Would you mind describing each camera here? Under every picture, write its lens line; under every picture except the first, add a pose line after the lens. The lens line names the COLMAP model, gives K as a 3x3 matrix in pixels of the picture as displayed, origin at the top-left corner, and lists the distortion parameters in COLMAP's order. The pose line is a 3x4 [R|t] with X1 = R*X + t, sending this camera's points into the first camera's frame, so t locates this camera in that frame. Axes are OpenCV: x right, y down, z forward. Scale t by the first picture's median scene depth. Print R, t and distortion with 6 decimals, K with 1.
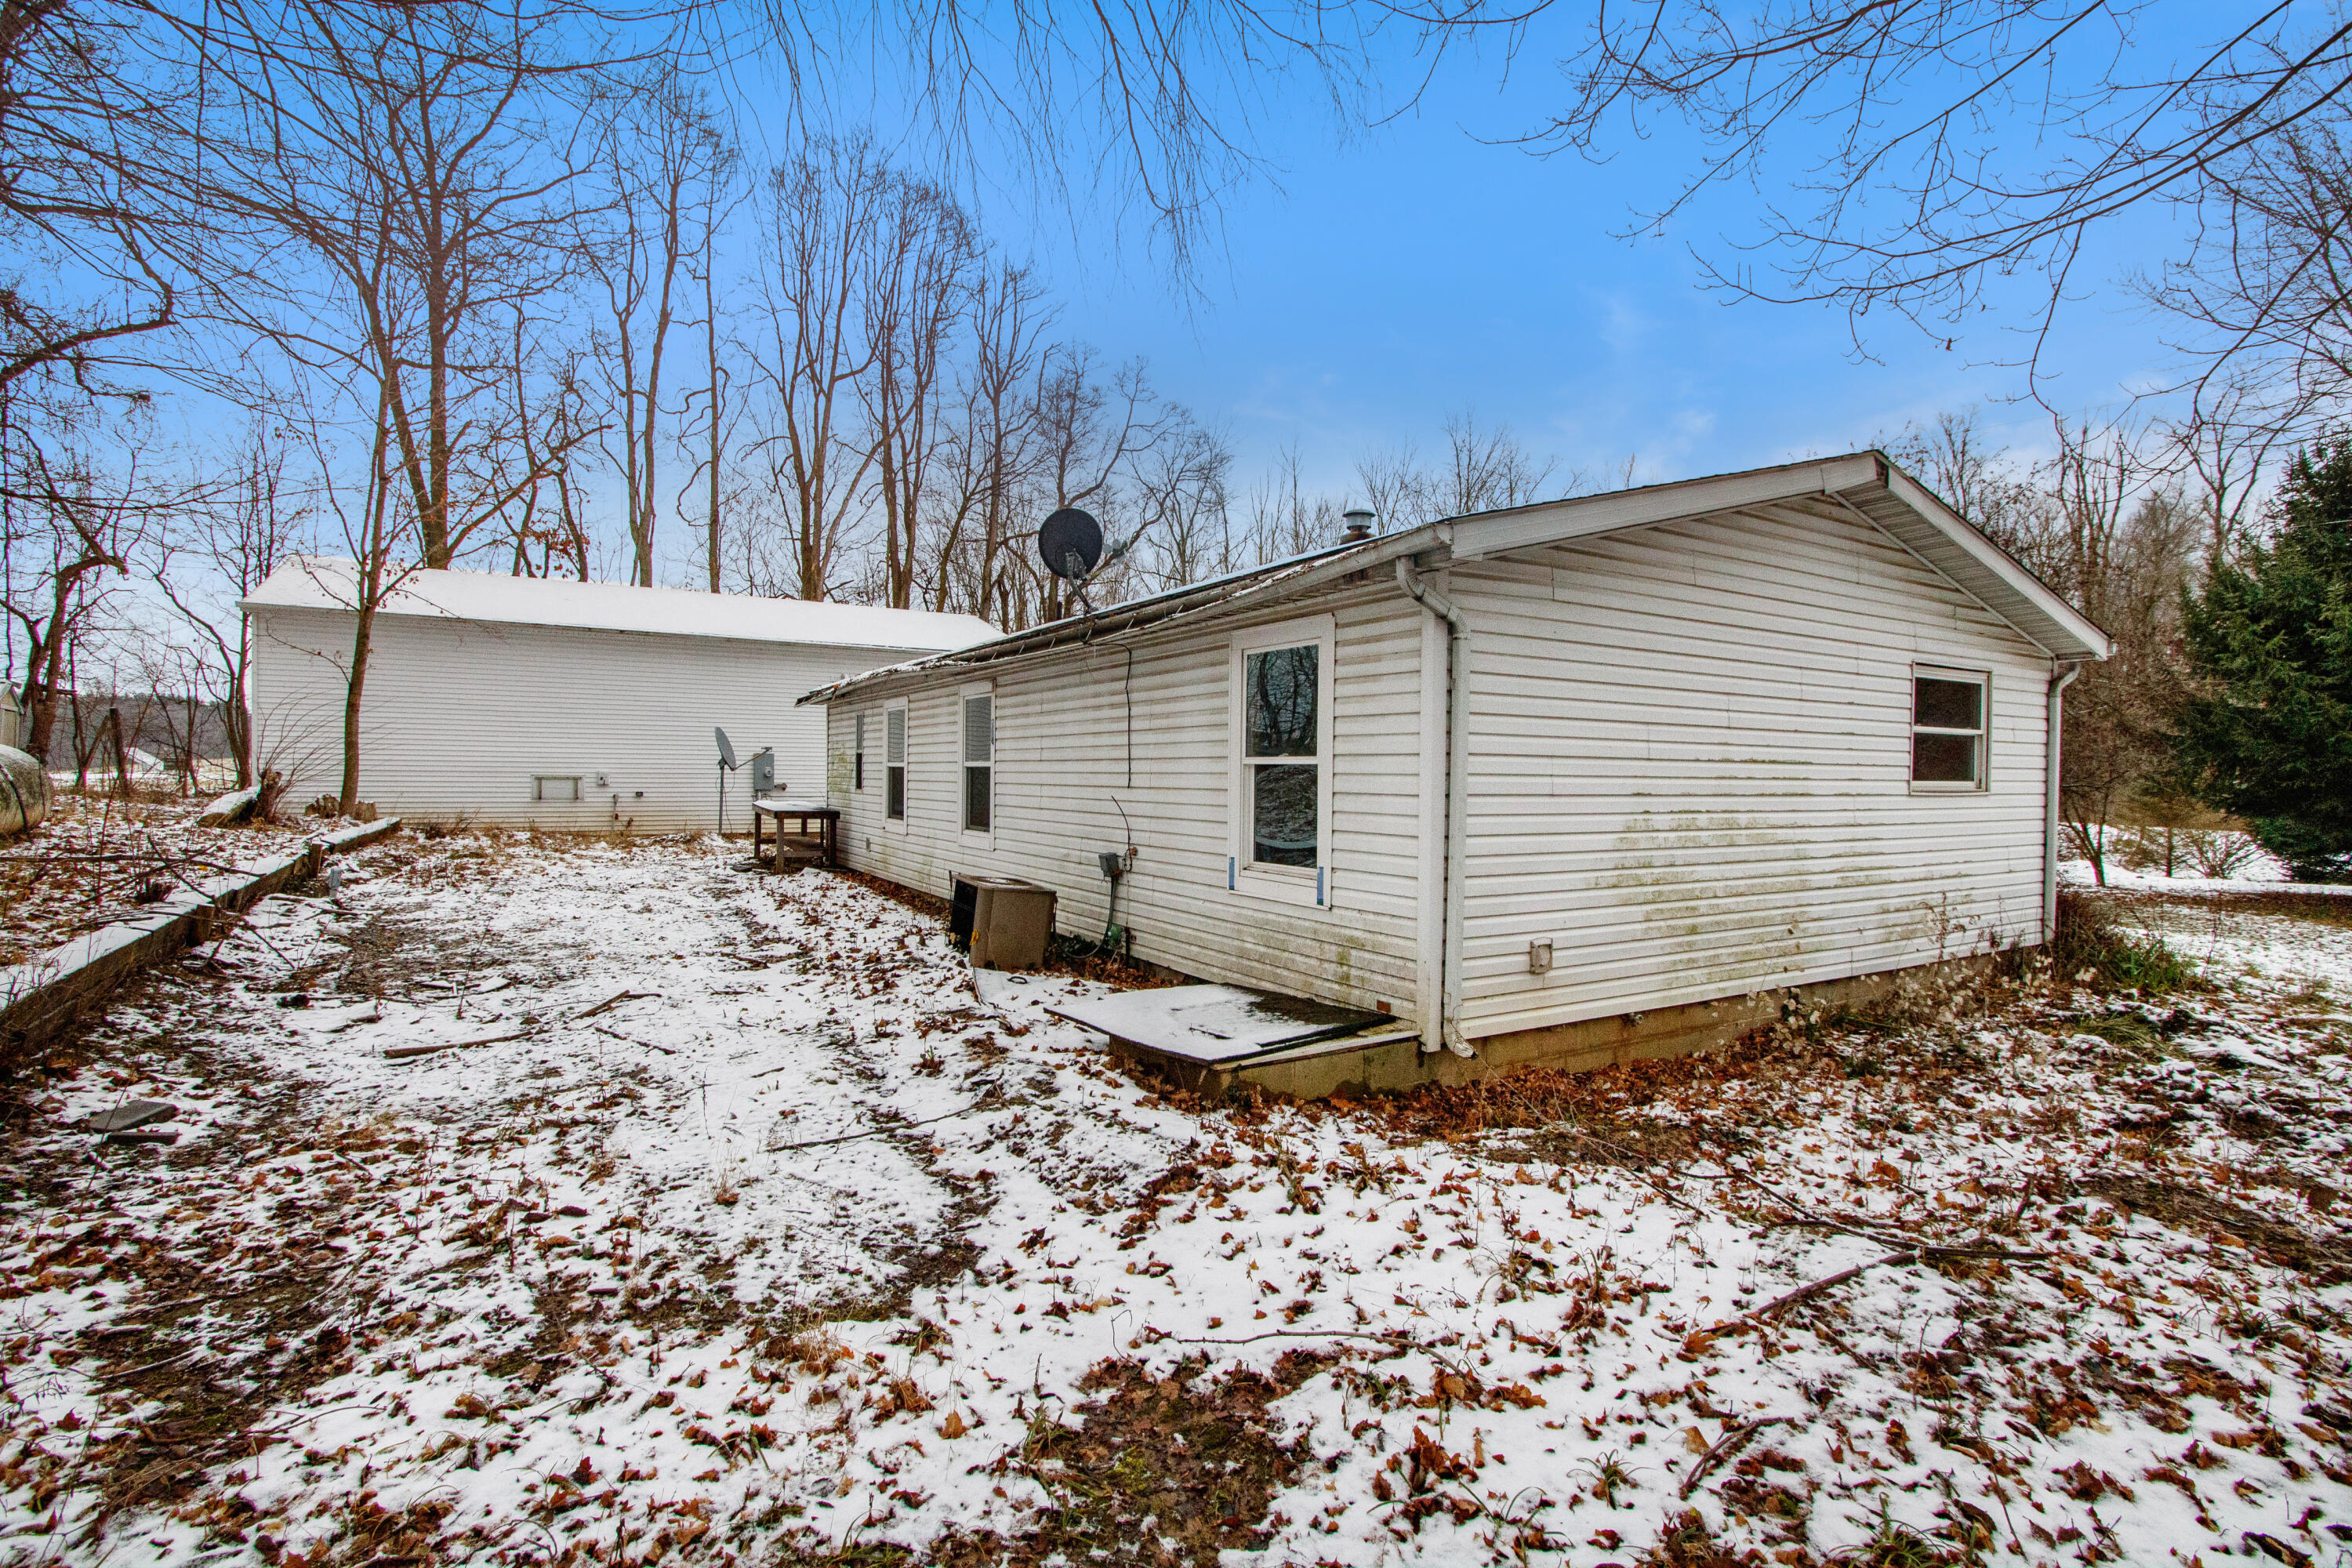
lens RADIAL K [[1076.3, 0, 1174.5], [0, 1076.3, 786.2], [0, 0, 1]] dist [-0.000651, 0.000096]
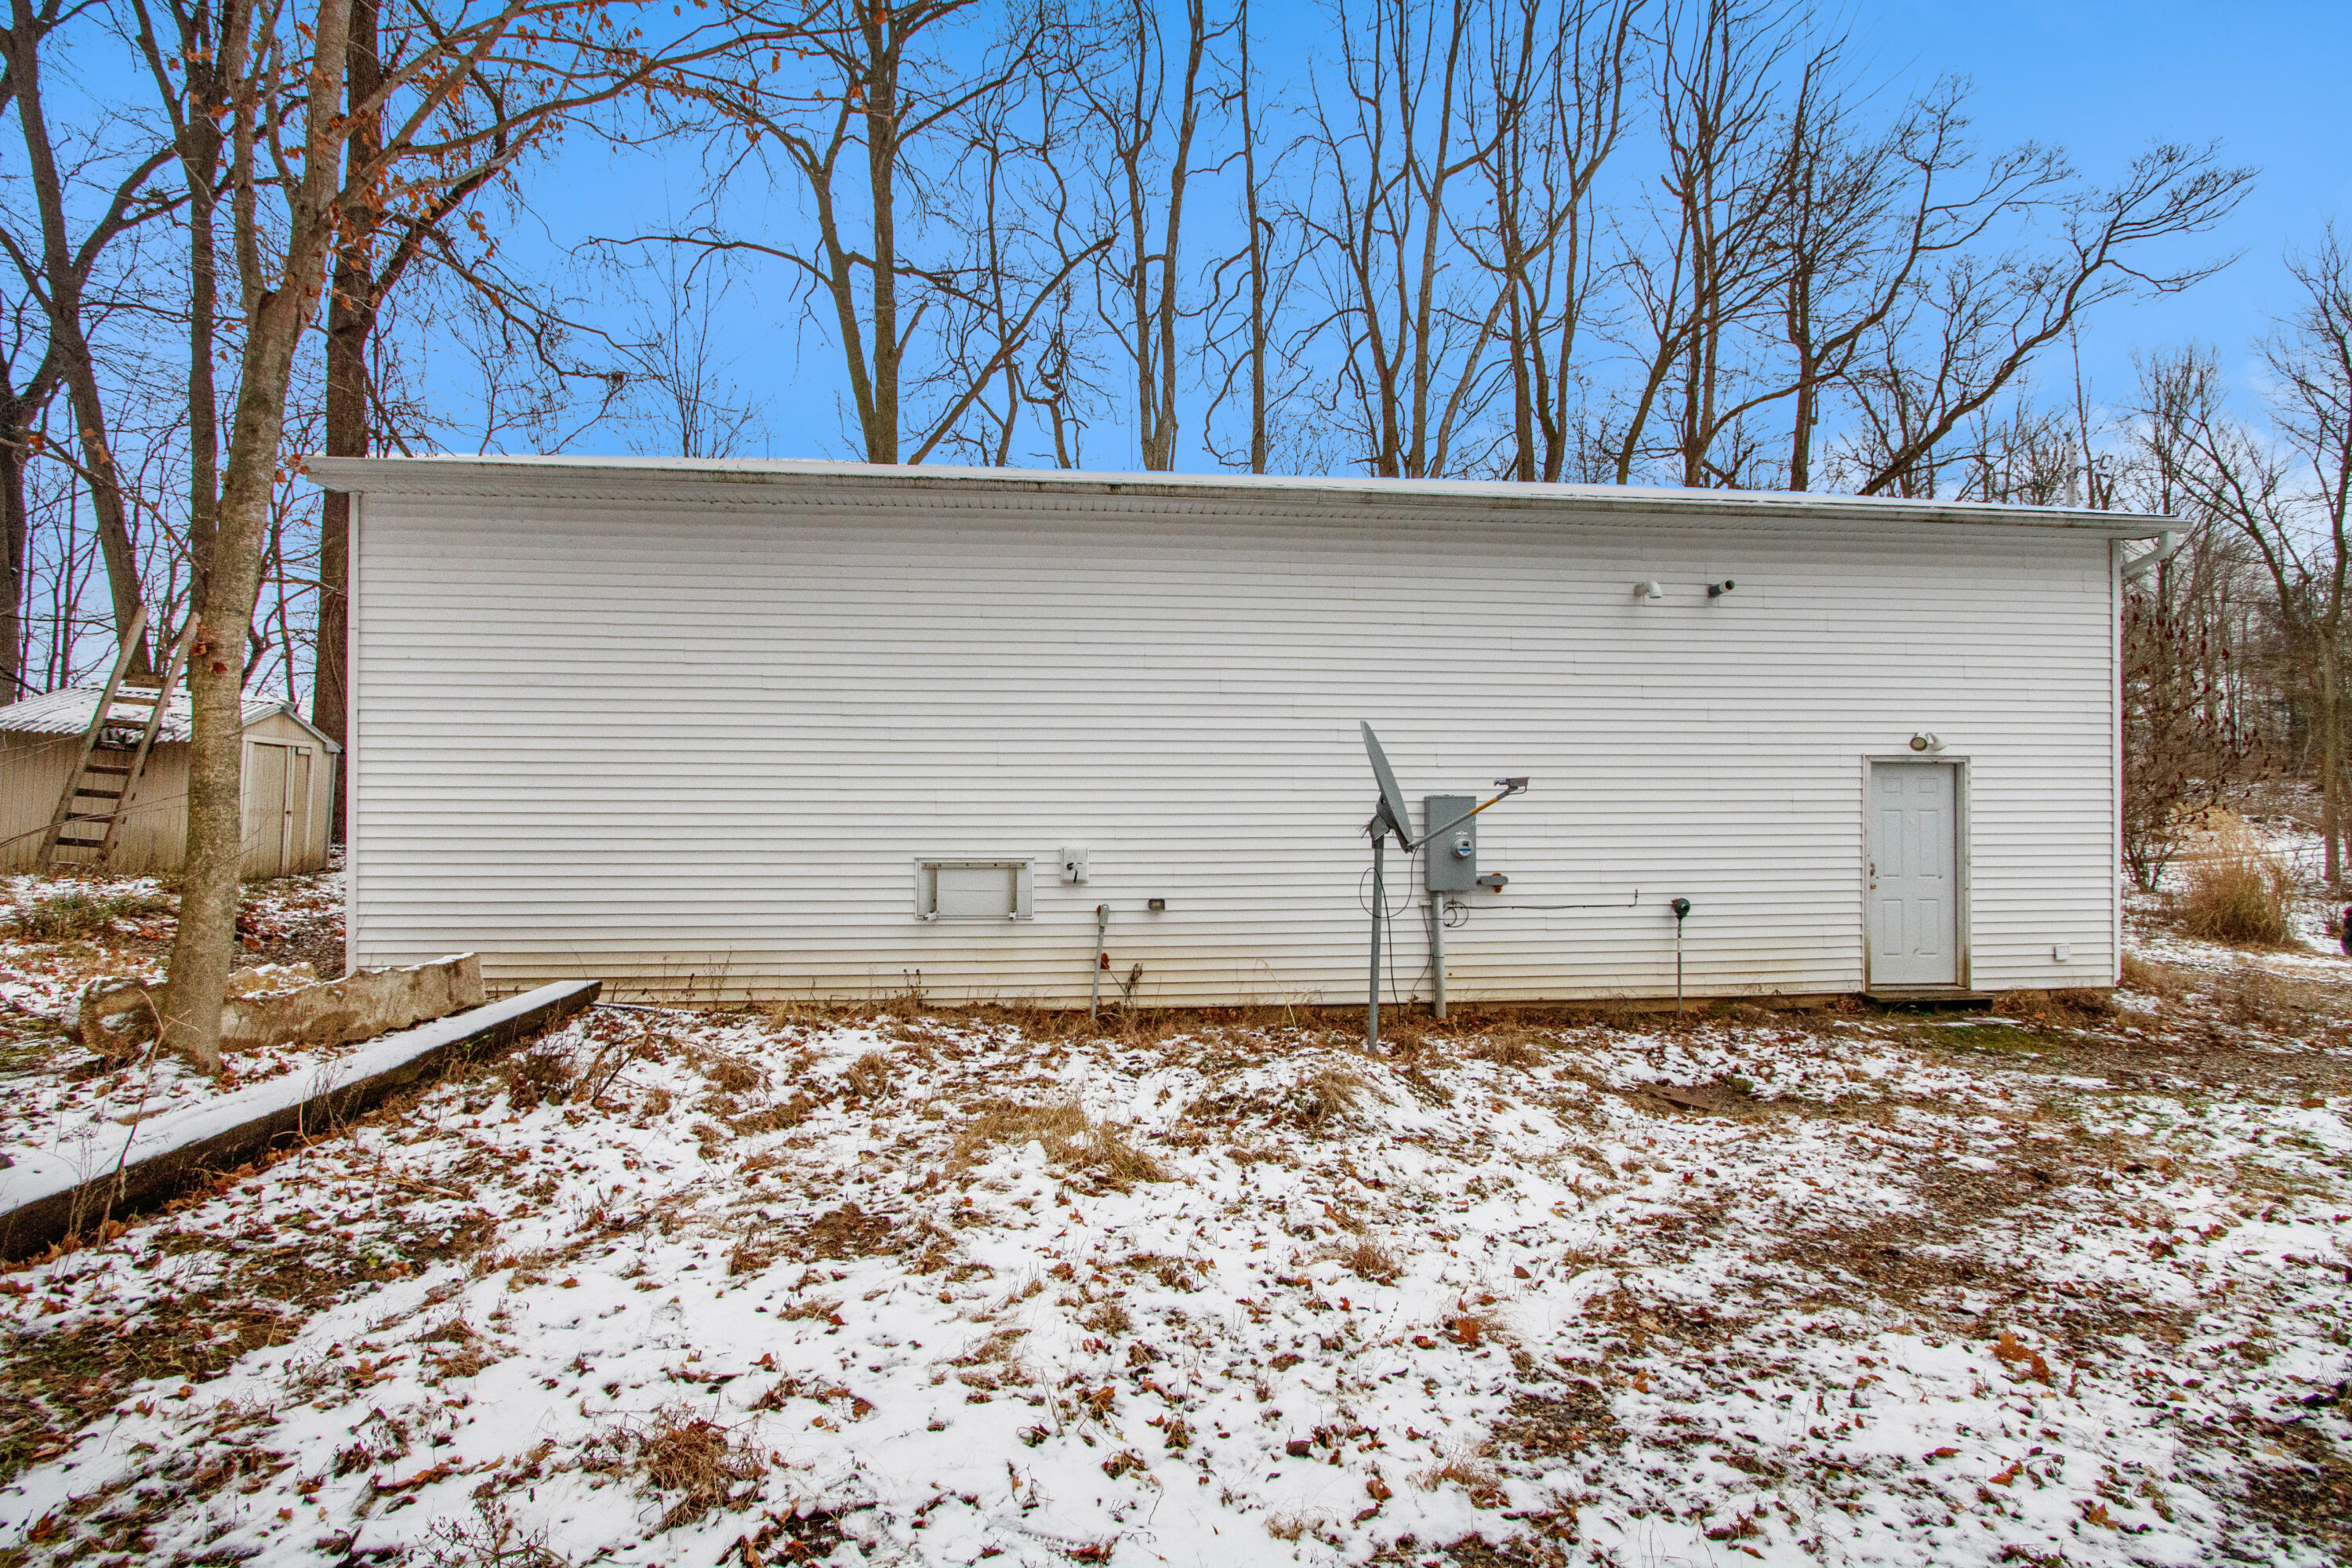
lens RADIAL K [[1076.3, 0, 1171.2], [0, 1076.3, 794.0], [0, 0, 1]] dist [-0.000651, 0.000096]
pose [[0.902041, -0.016611, -0.431331, -0.221348], [0.003553, 0.999511, -0.031062, -0.014040], [0.431636, 0.026487, 0.901659, 0.444059]]
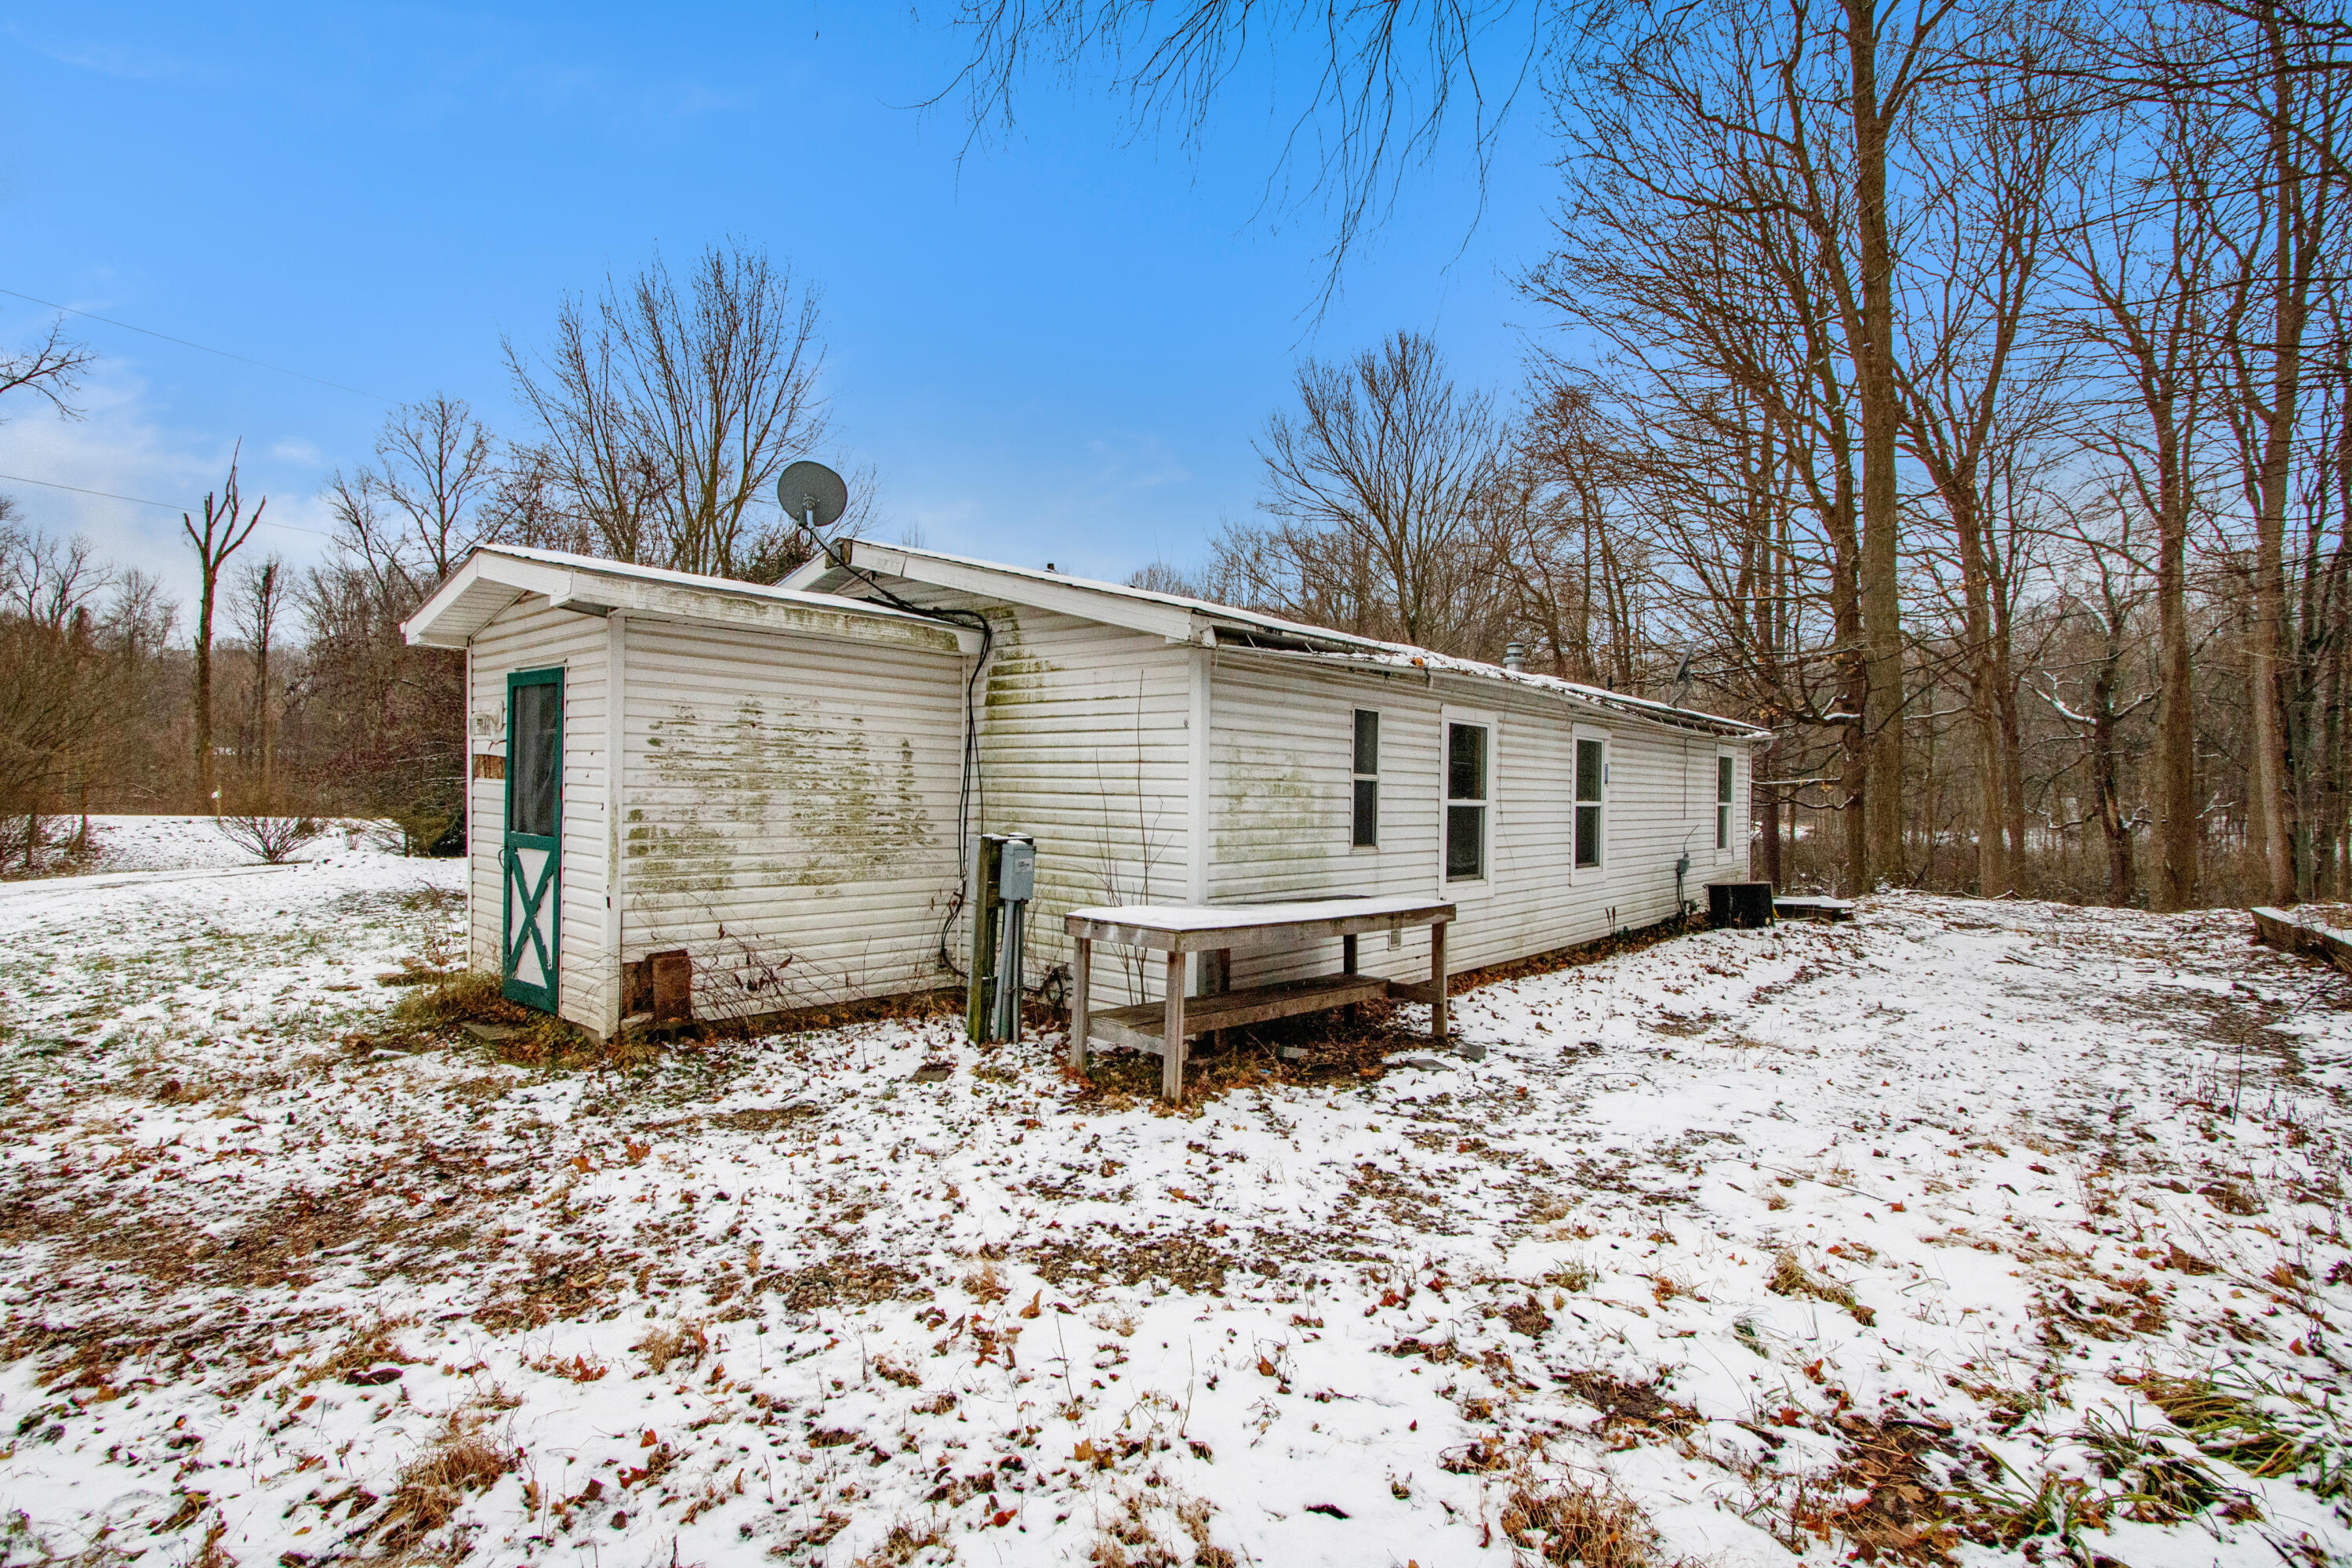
lens RADIAL K [[1076.3, 0, 1167.9], [0, 1076.3, 783.6], [0, 0, 1]] dist [-0.000651, 0.000096]
pose [[-0.299135, -0.009123, 0.954167, -0.534175], [-0.008112, 0.999942, 0.007018, -0.009003], [-0.954176, -0.005641, -0.299192, 0.706699]]
